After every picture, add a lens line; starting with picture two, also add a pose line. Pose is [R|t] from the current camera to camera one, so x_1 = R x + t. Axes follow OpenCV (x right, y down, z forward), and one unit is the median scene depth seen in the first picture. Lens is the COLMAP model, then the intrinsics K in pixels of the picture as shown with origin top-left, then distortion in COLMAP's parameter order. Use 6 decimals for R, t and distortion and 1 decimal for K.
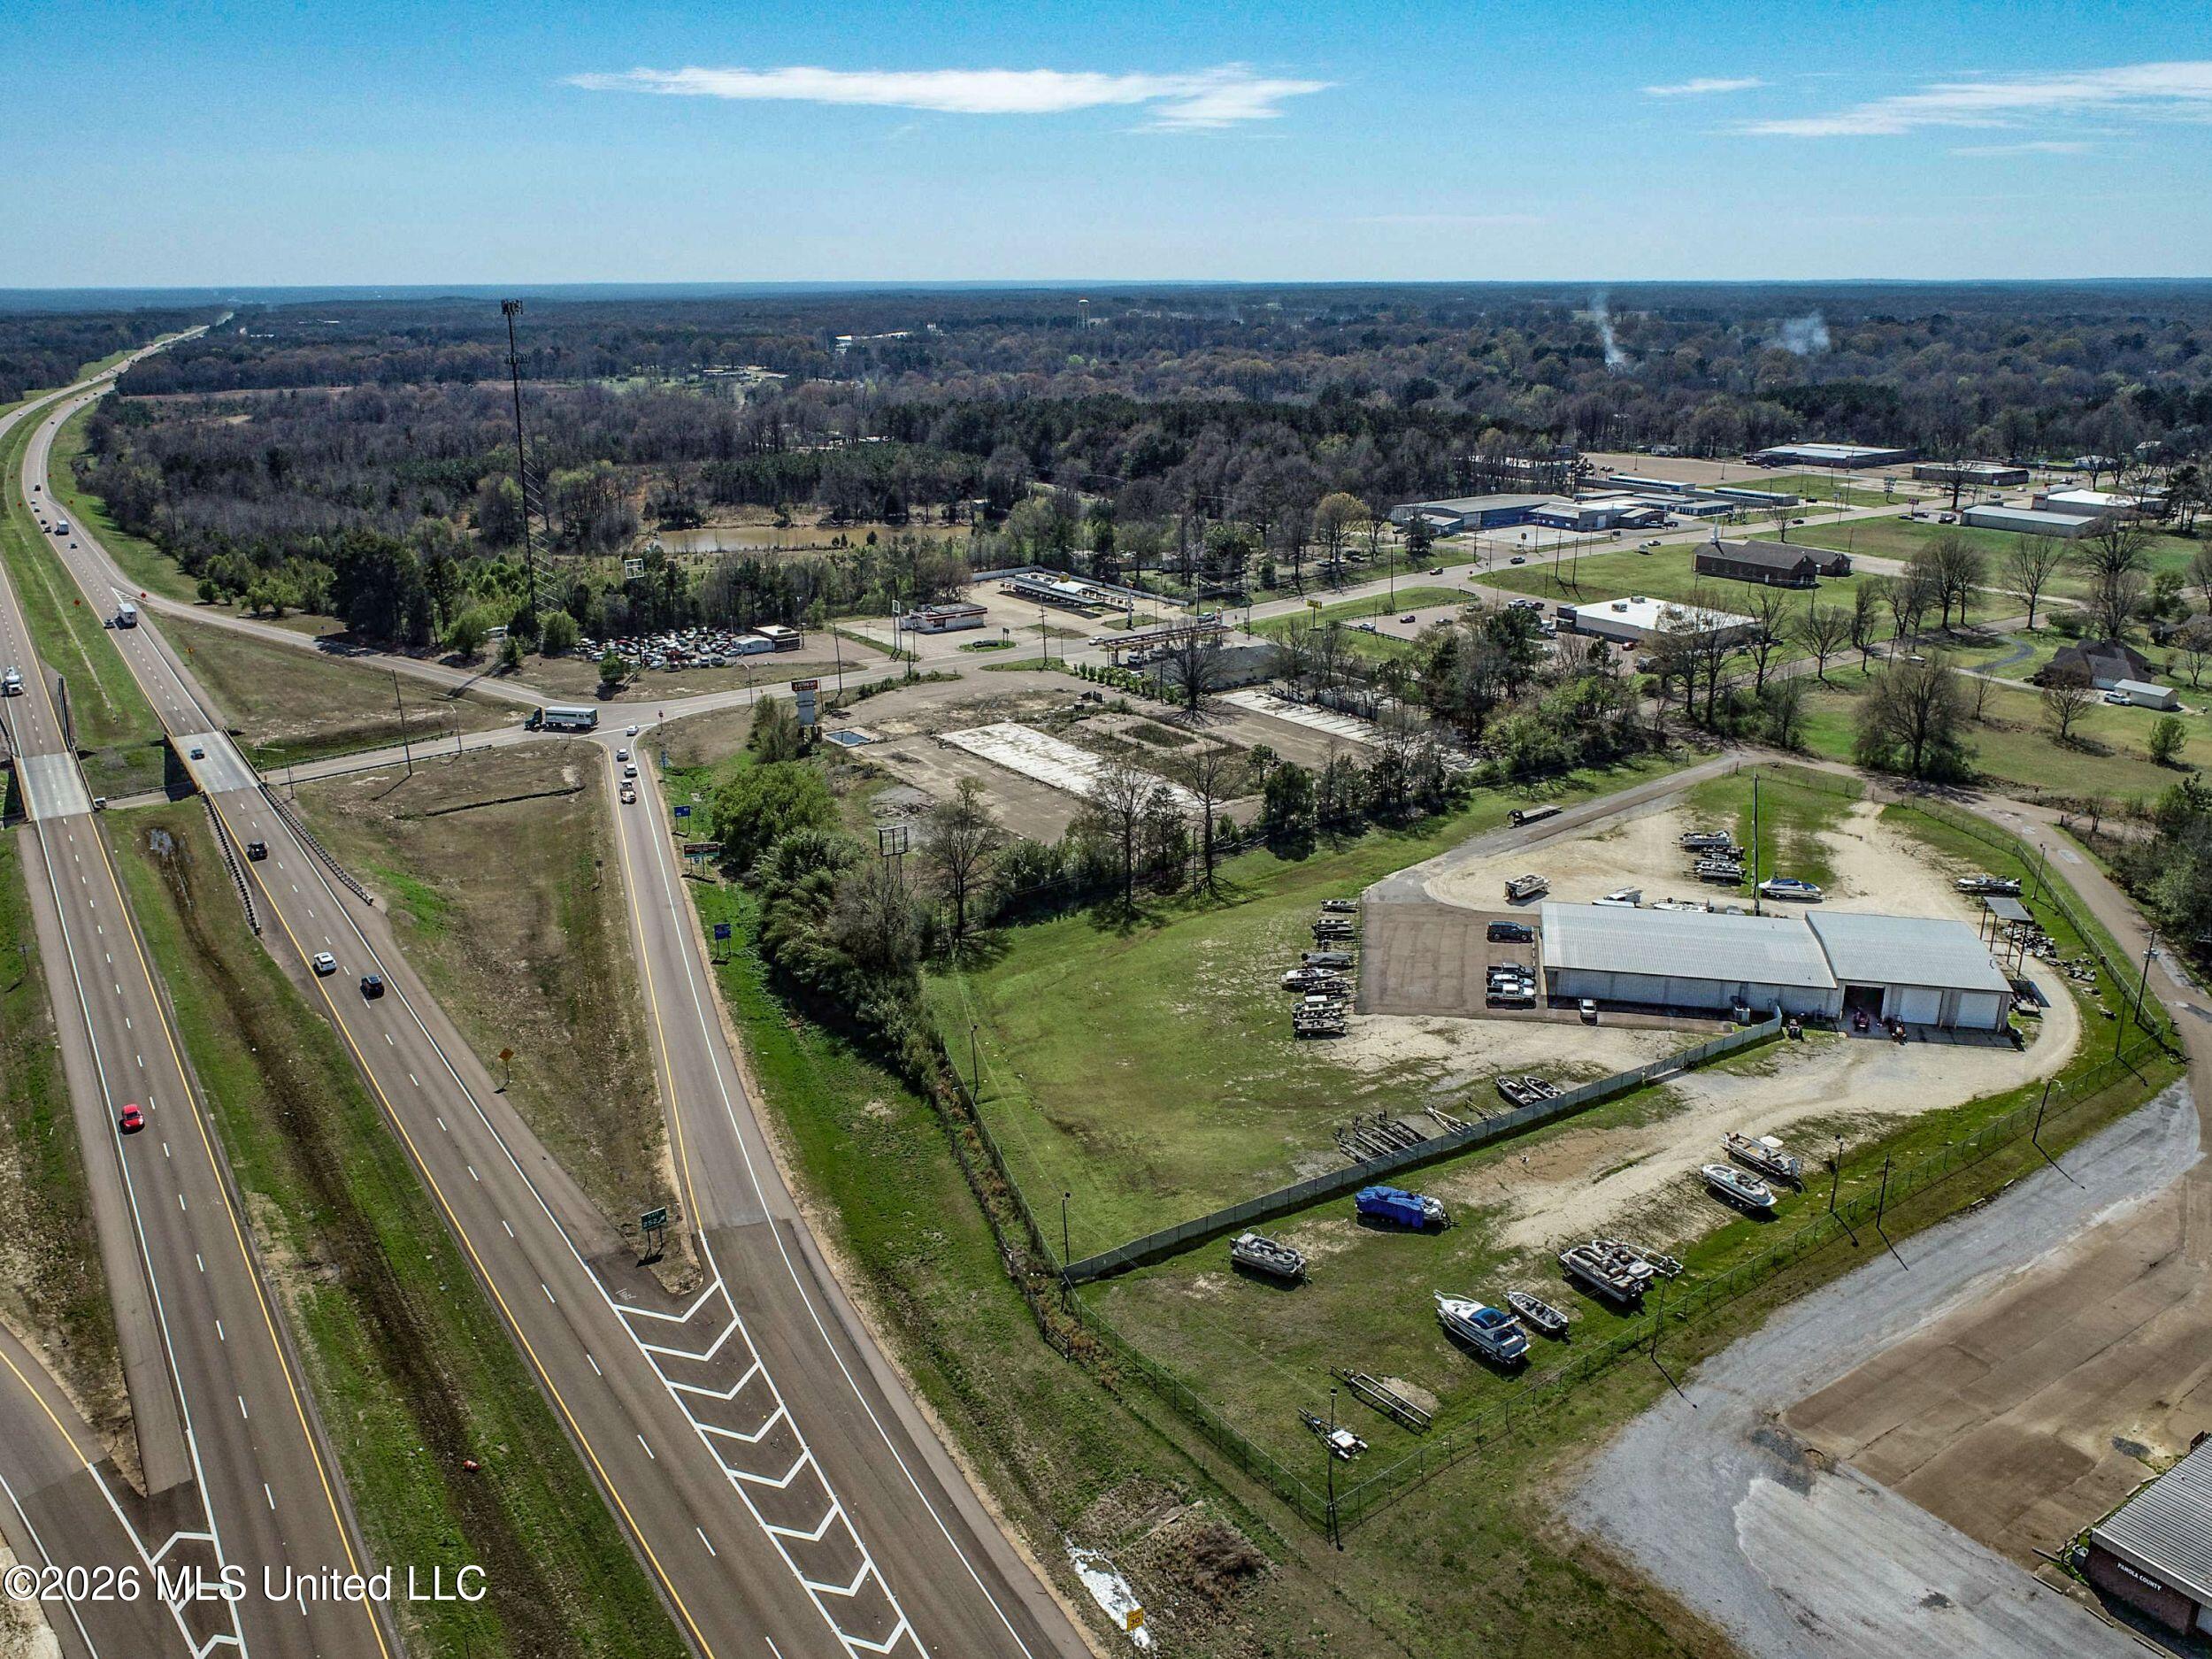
lens RADIAL K [[1676.0, 0, 1102.7], [0, 1676.0, 823.6], [0, 0, 1]] dist [-0.015375, 0.005382]
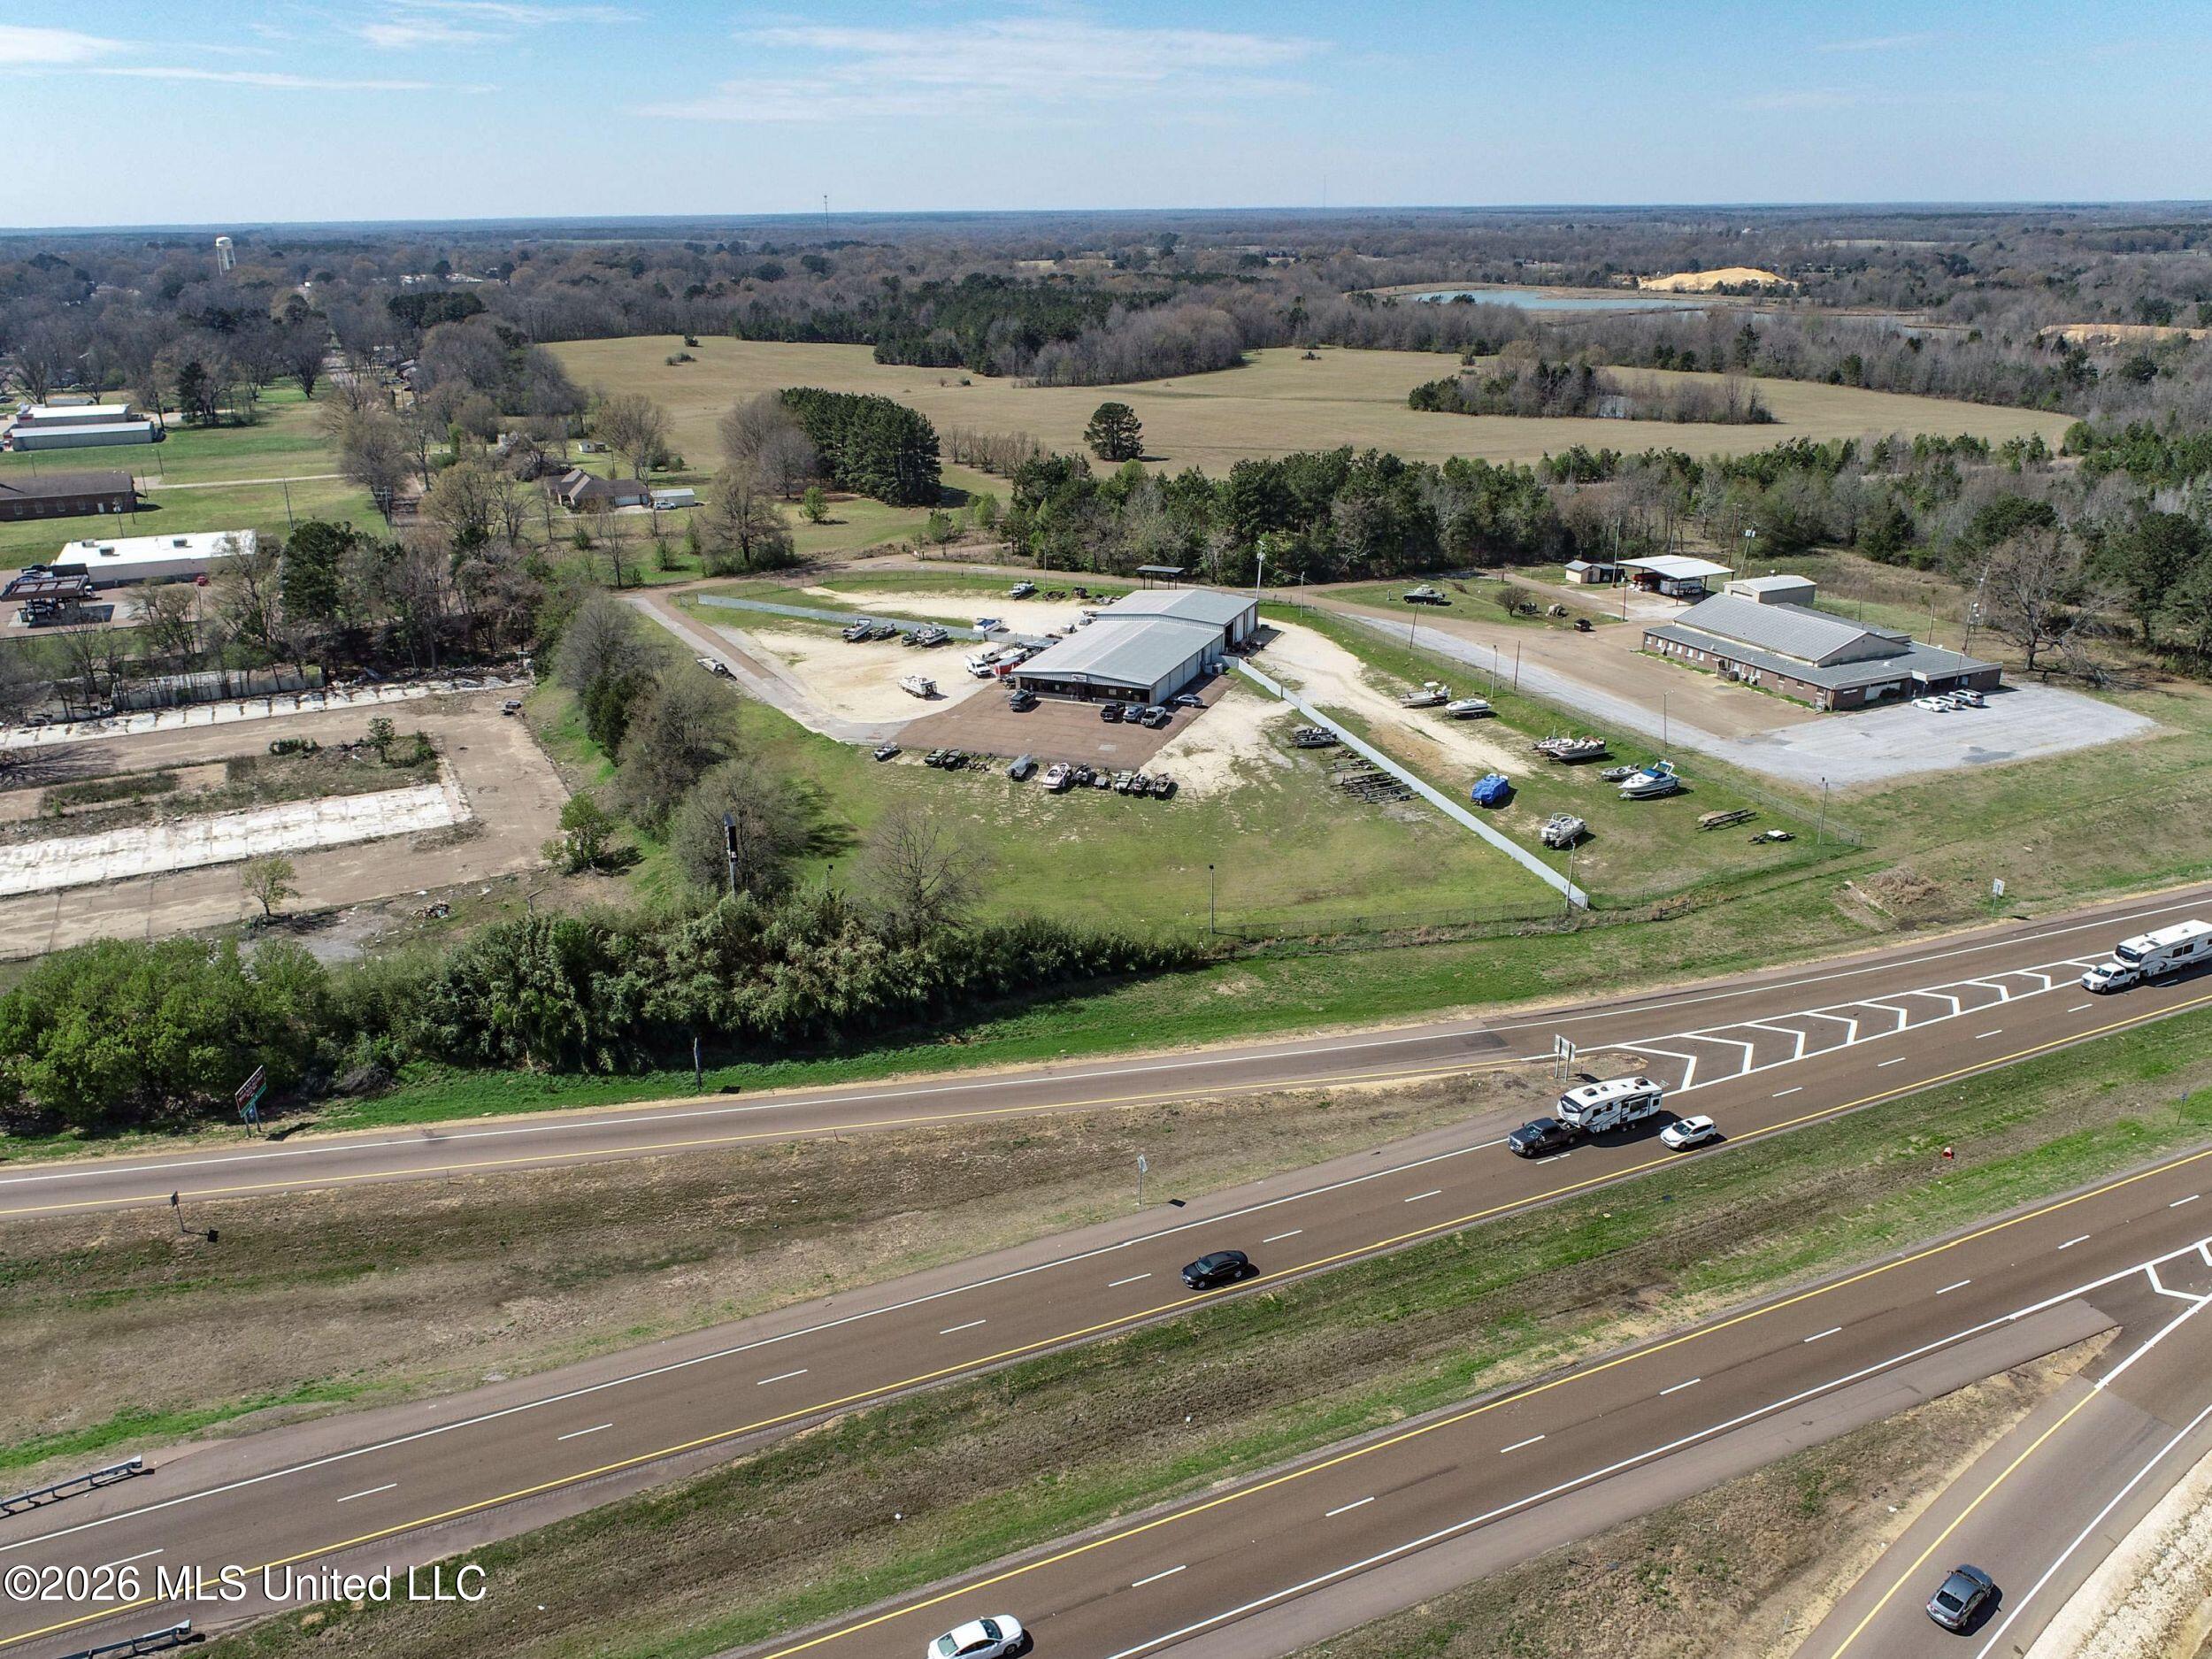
lens RADIAL K [[1676.0, 0, 1104.9], [0, 1676.0, 807.2], [0, 0, 1]] dist [-0.015375, 0.005382]
pose [[0.161702, -0.329300, 0.930276, -0.747454], [0.316179, 0.910276, 0.267262, -0.140031], [-0.934817, 0.250917, 0.251312, 0.646645]]
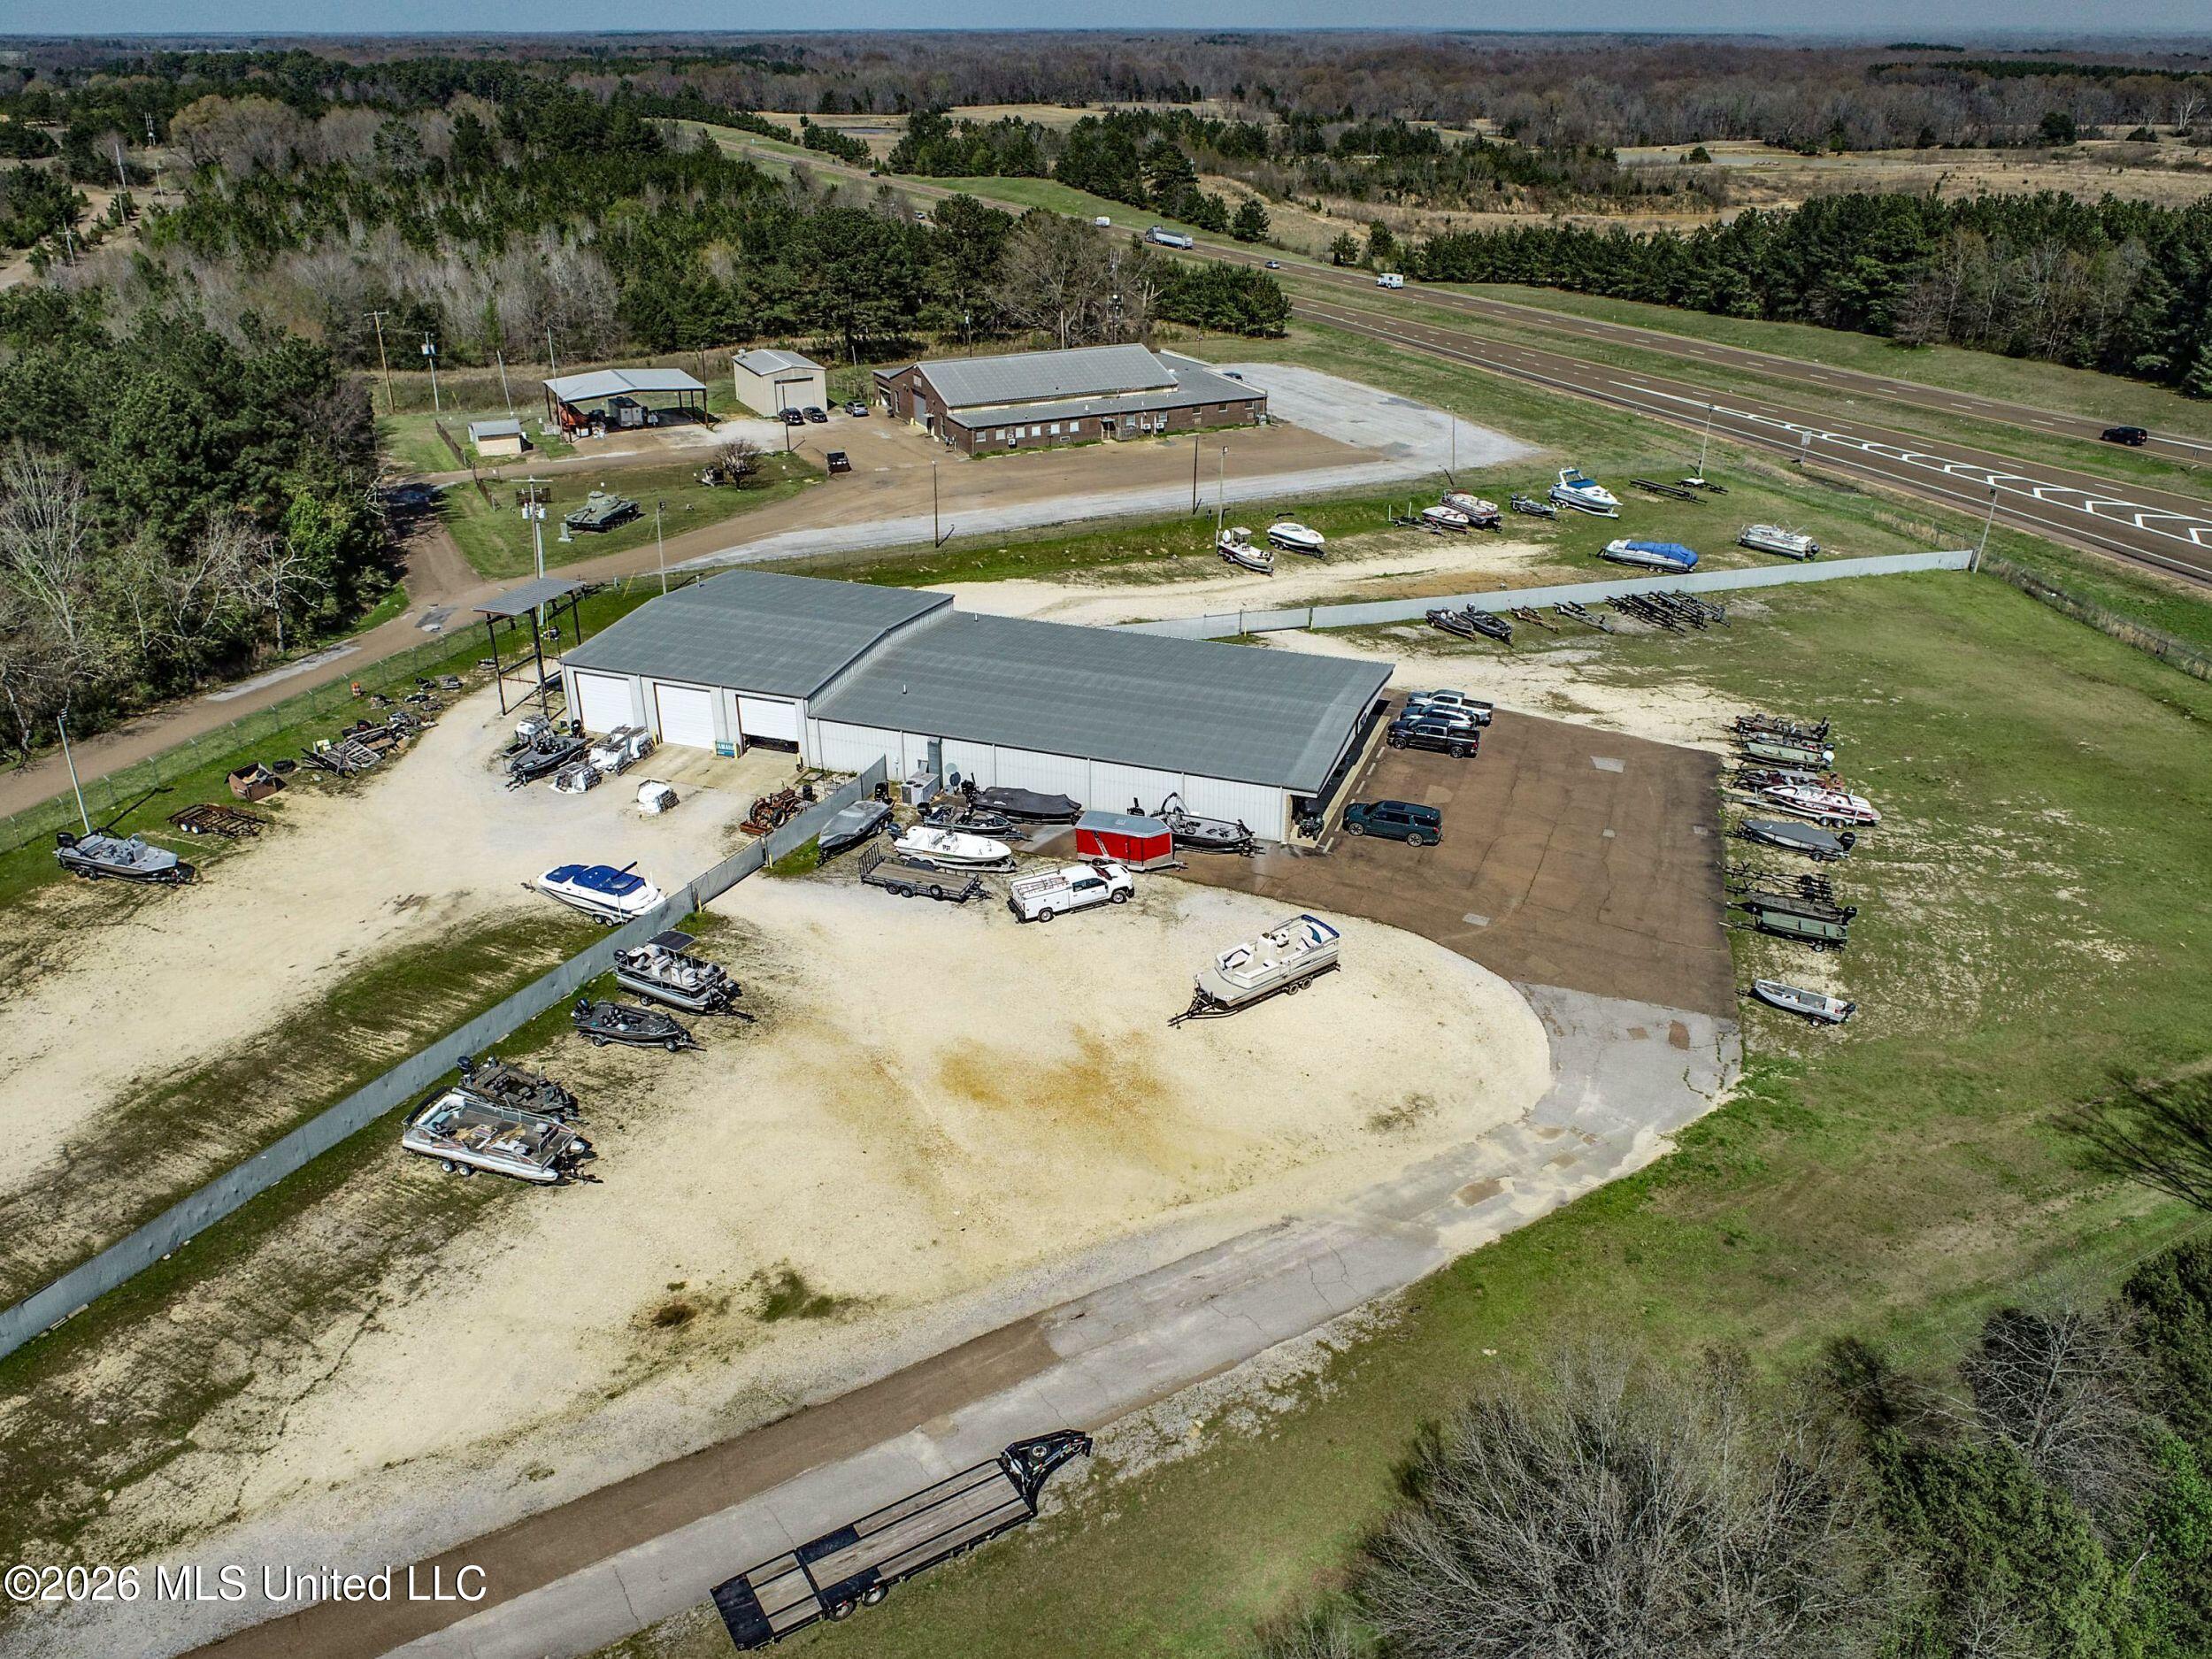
lens RADIAL K [[1676.0, 0, 1097.5], [0, 1676.0, 827.0], [0, 0, 1]] dist [-0.015375, 0.005382]
pose [[-0.990870, -0.050170, 0.125138, 0.248132], [0.050194, 0.724178, 0.687784, -0.232877], [-0.125129, 0.687786, -0.715048, 1.249438]]
